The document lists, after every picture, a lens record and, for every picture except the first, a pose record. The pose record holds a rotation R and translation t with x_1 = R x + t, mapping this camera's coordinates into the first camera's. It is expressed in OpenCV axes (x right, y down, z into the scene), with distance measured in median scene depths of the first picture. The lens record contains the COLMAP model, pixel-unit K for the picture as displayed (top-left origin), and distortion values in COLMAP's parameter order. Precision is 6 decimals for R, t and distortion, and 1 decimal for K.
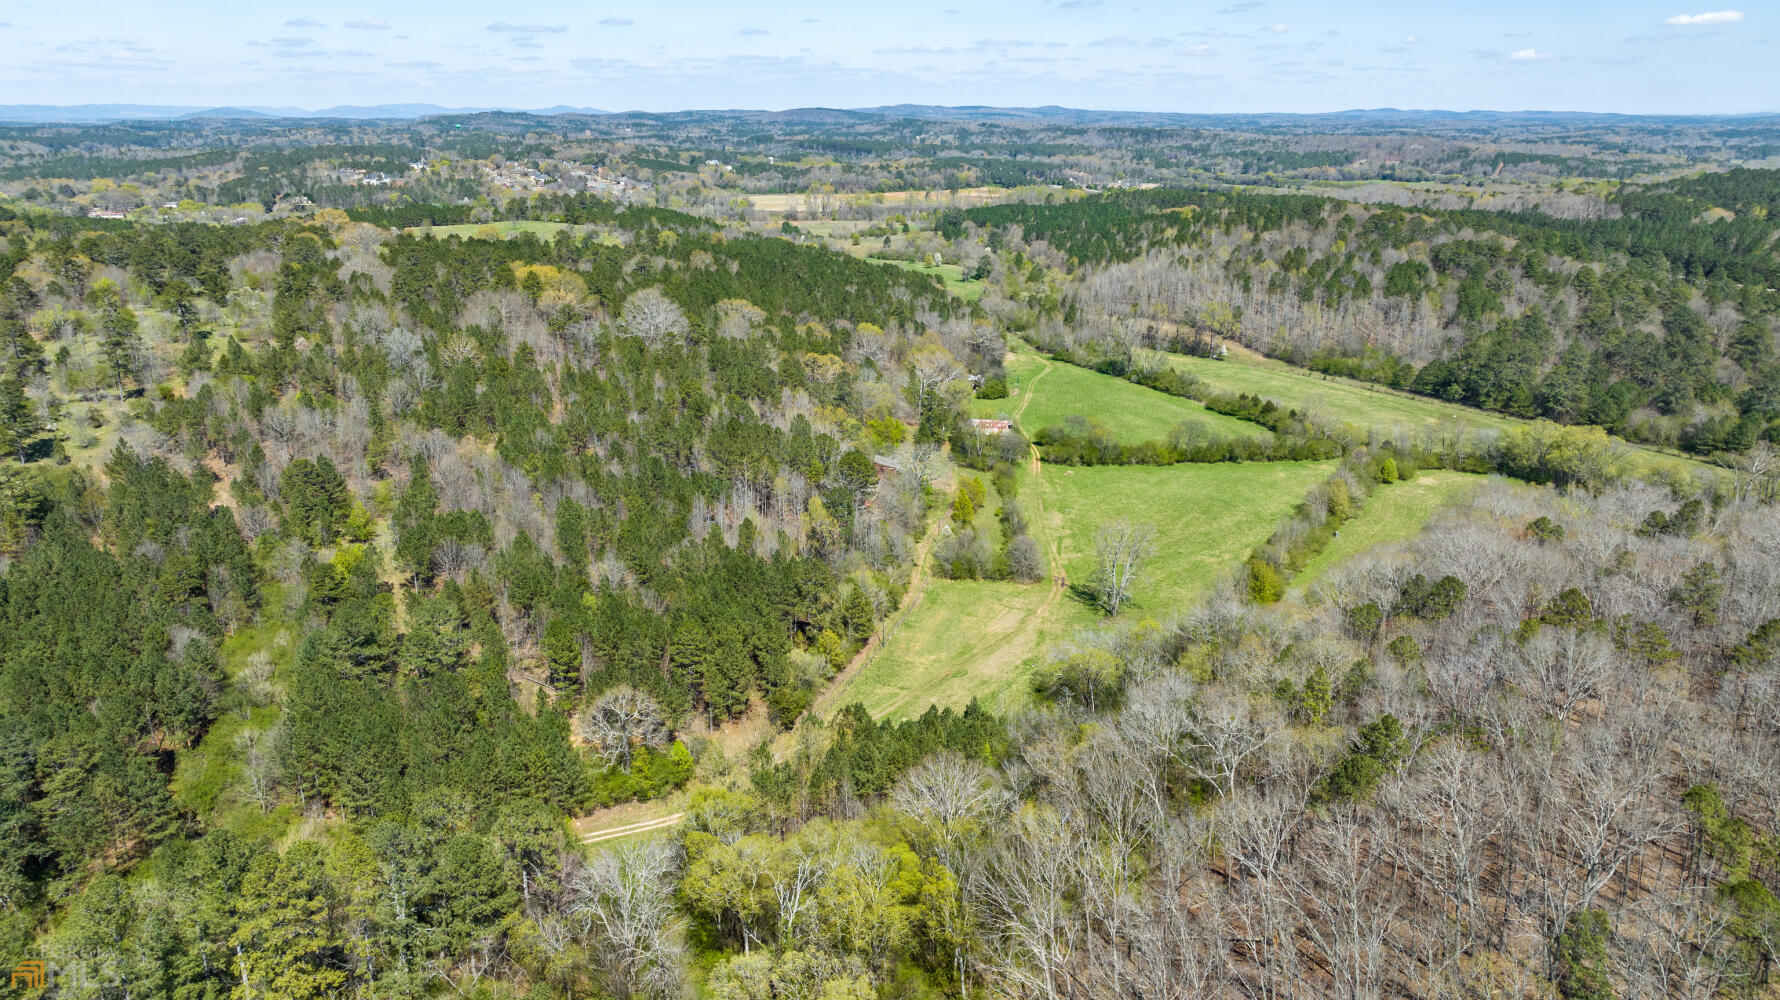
lens RADIAL K [[1263.4, 0, 892.3], [0, 1263.4, 512.1], [0, 0, 1]] dist [-0.059043, 0.059758]
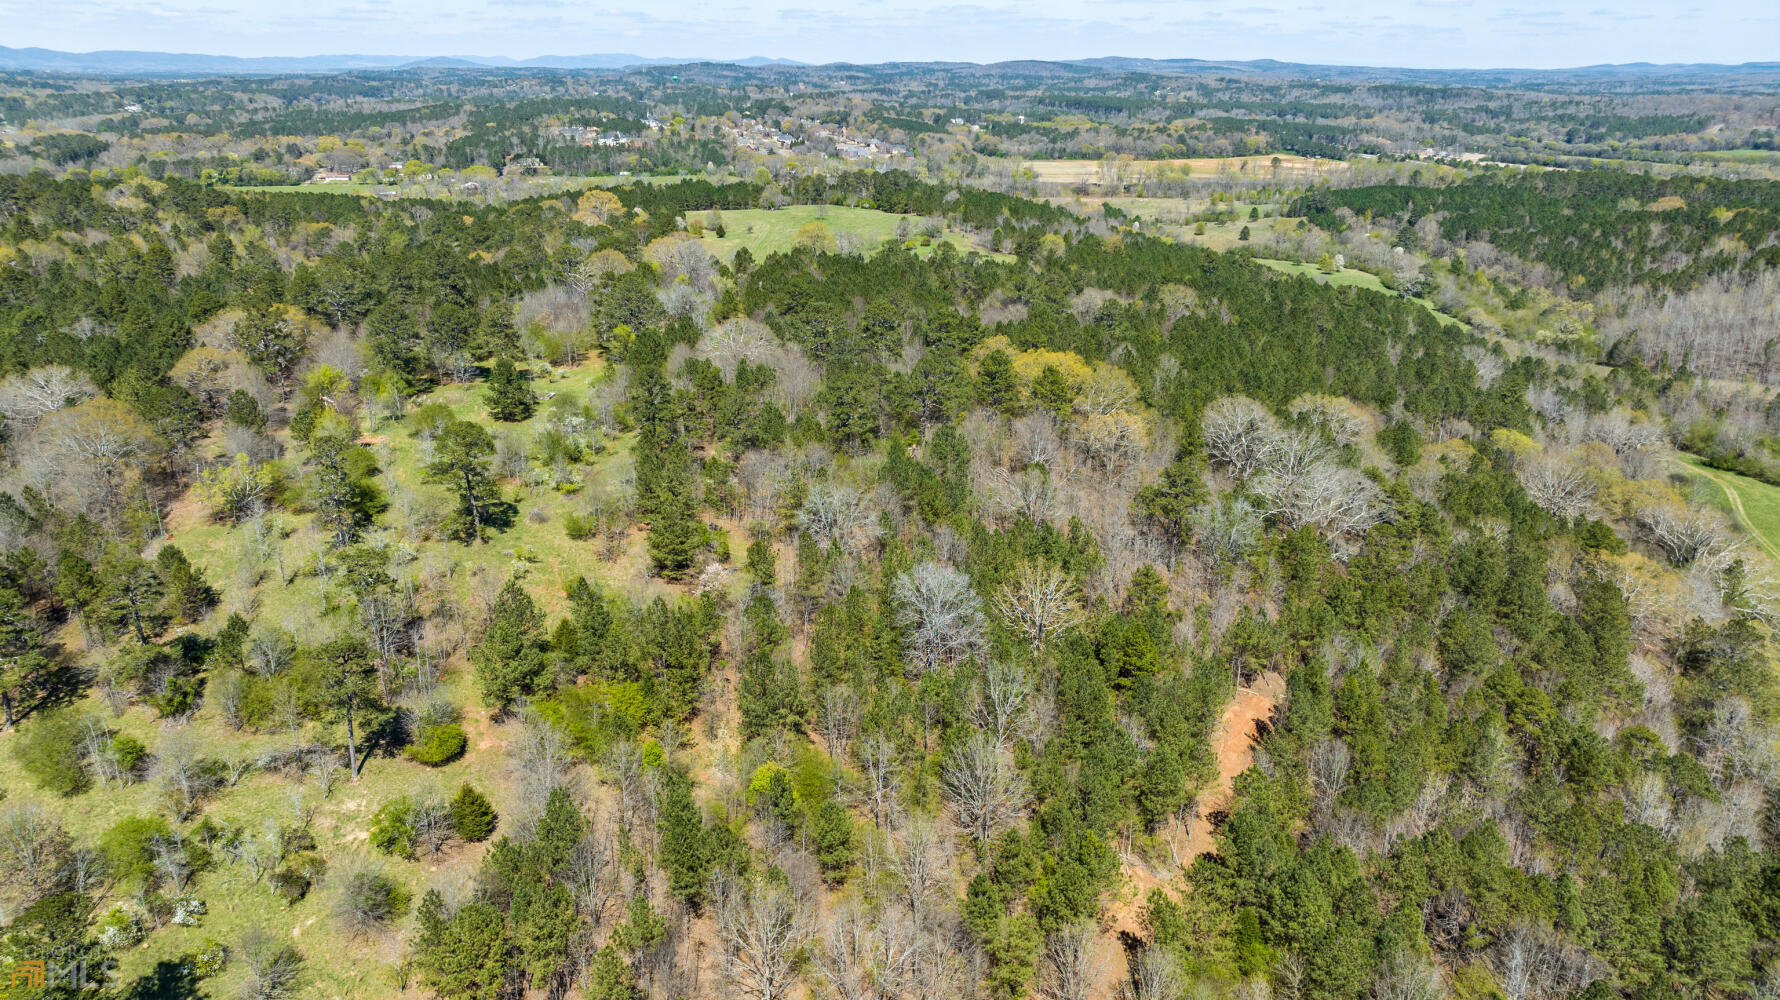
lens RADIAL K [[1263.4, 0, 882.9], [0, 1263.4, 500.4], [0, 0, 1]] dist [-0.059043, 0.059758]
pose [[0.988979, 0.049307, -0.139607, -0.060723], [-0.045626, 0.998524, 0.029449, -0.031625], [0.140853, -0.022755, 0.989769, 0.095334]]
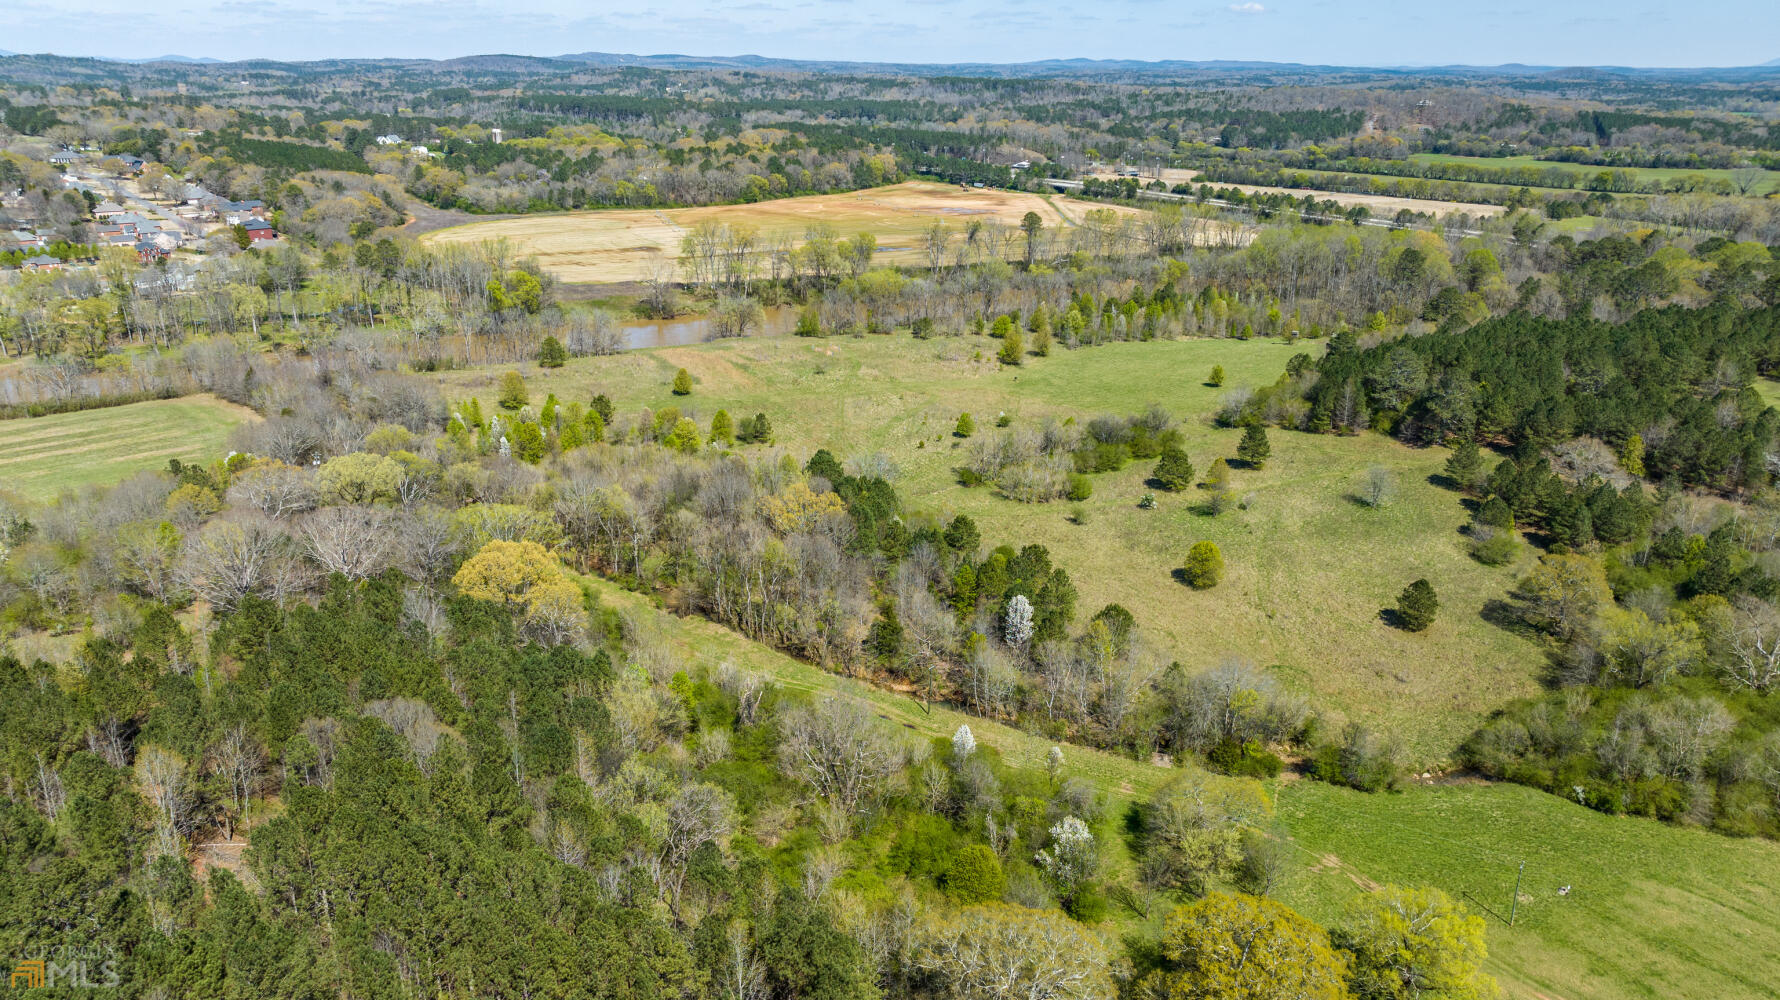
lens RADIAL K [[1263.4, 0, 886.4], [0, 1263.4, 489.7], [0, 0, 1]] dist [-0.059043, 0.059758]
pose [[0.969821, -0.075366, 0.231878, -0.075654], [0.070923, 0.997104, 0.027449, -0.134222], [-0.233276, -0.010175, 0.972357, 0.444023]]
